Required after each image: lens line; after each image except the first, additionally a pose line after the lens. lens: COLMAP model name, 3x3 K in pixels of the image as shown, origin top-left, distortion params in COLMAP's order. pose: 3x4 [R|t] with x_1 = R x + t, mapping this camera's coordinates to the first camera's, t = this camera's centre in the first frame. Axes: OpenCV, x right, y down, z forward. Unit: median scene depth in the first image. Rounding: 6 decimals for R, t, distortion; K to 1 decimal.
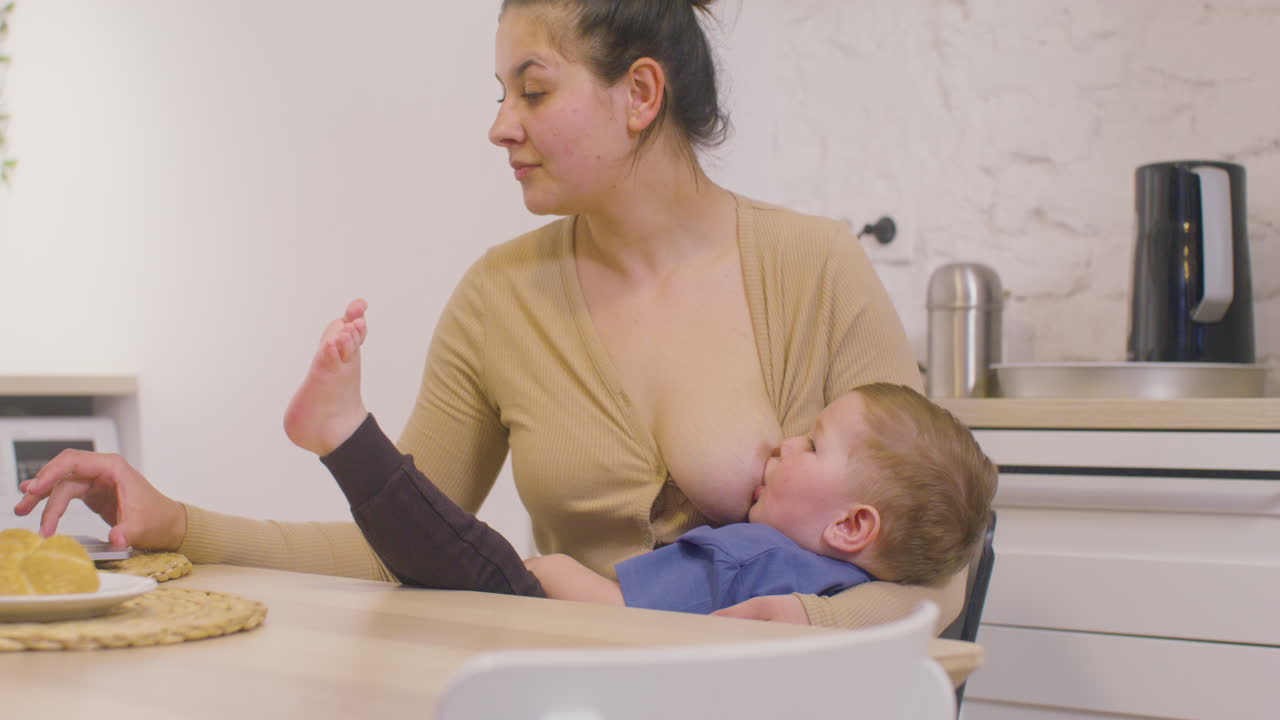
lens RADIAL K [[2653.2, 0, 640.0], [0, 2653.2, 360.0], [0, 0, 1]] dist [-0.166913, 0.203088]
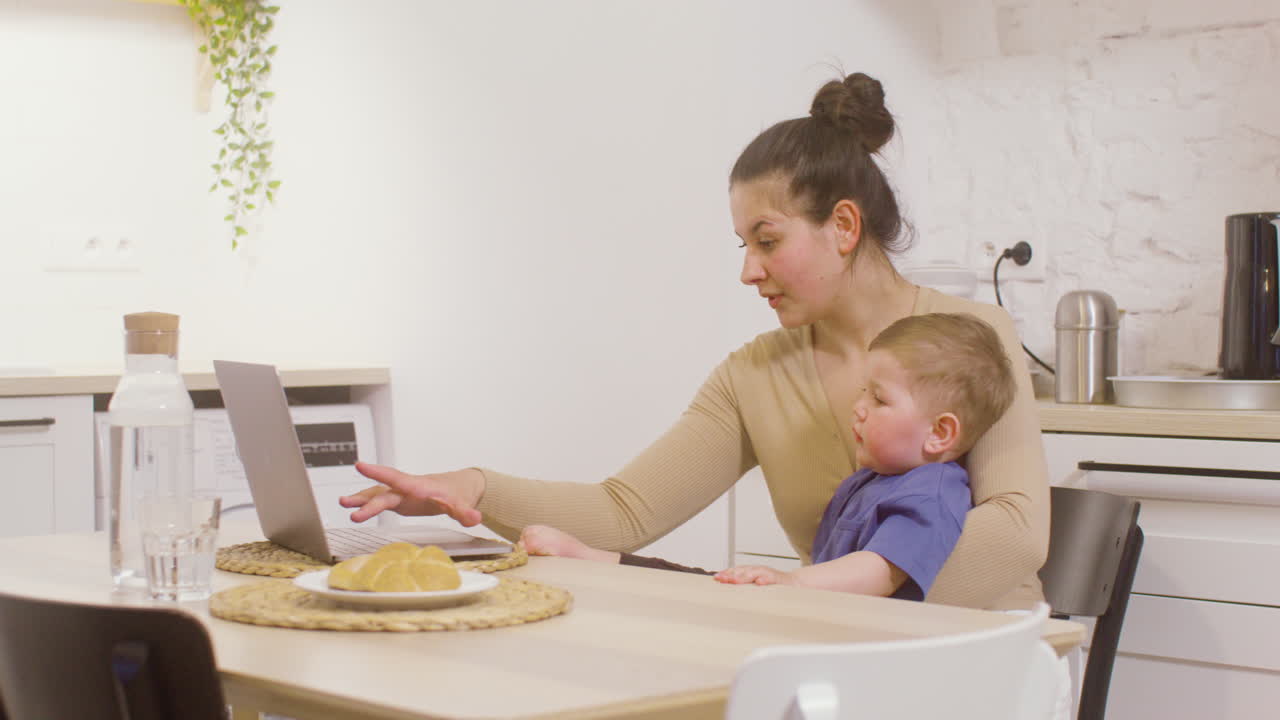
lens RADIAL K [[2653.2, 0, 640.0], [0, 2653.2, 360.0], [0, 0, 1]] dist [-0.166913, 0.203088]
pose [[0.998560, -0.001461, -0.053630, -0.018930], [0.003099, 0.999531, 0.030477, -0.045050], [0.053561, -0.030599, 0.998096, -0.241743]]
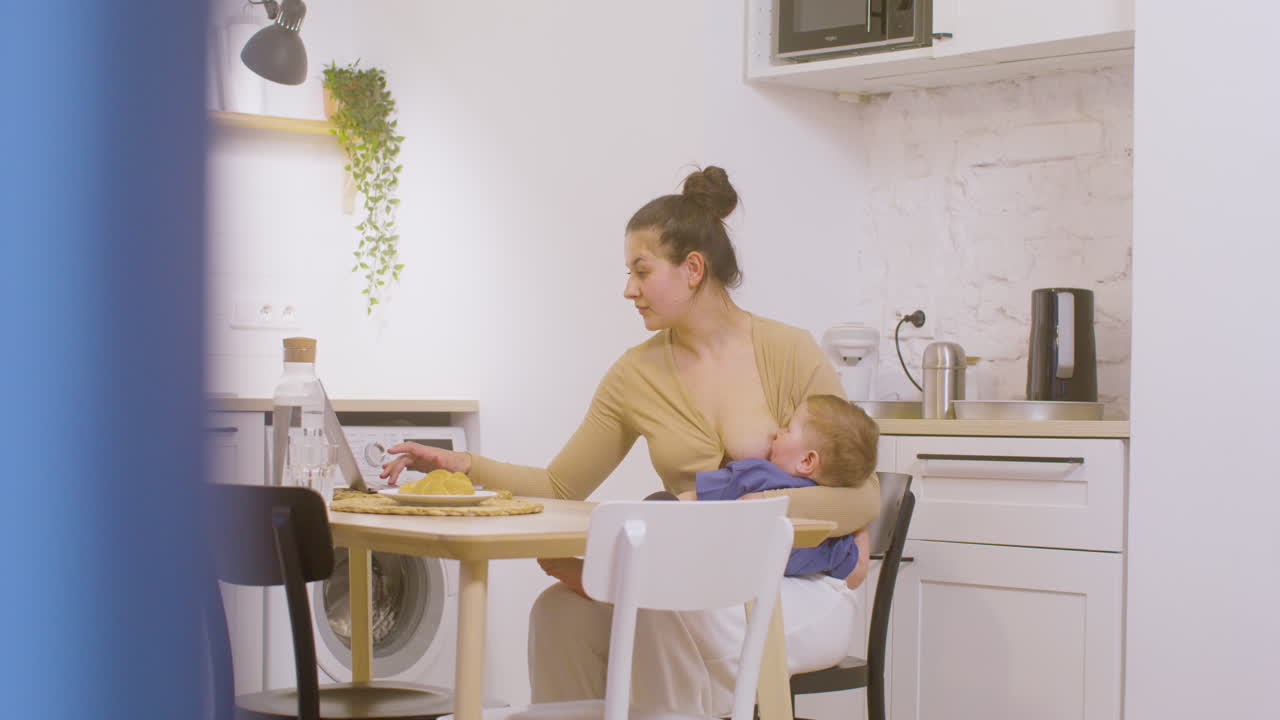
lens RADIAL K [[2653.2, 0, 640.0], [0, 2653.2, 360.0], [0, 0, 1]] dist [-0.166913, 0.203088]
pose [[0.993046, 0.006042, -0.117572, 0.136535], [-0.006713, 0.999963, -0.005319, -0.014887], [0.117536, 0.006071, 0.993050, -0.827167]]
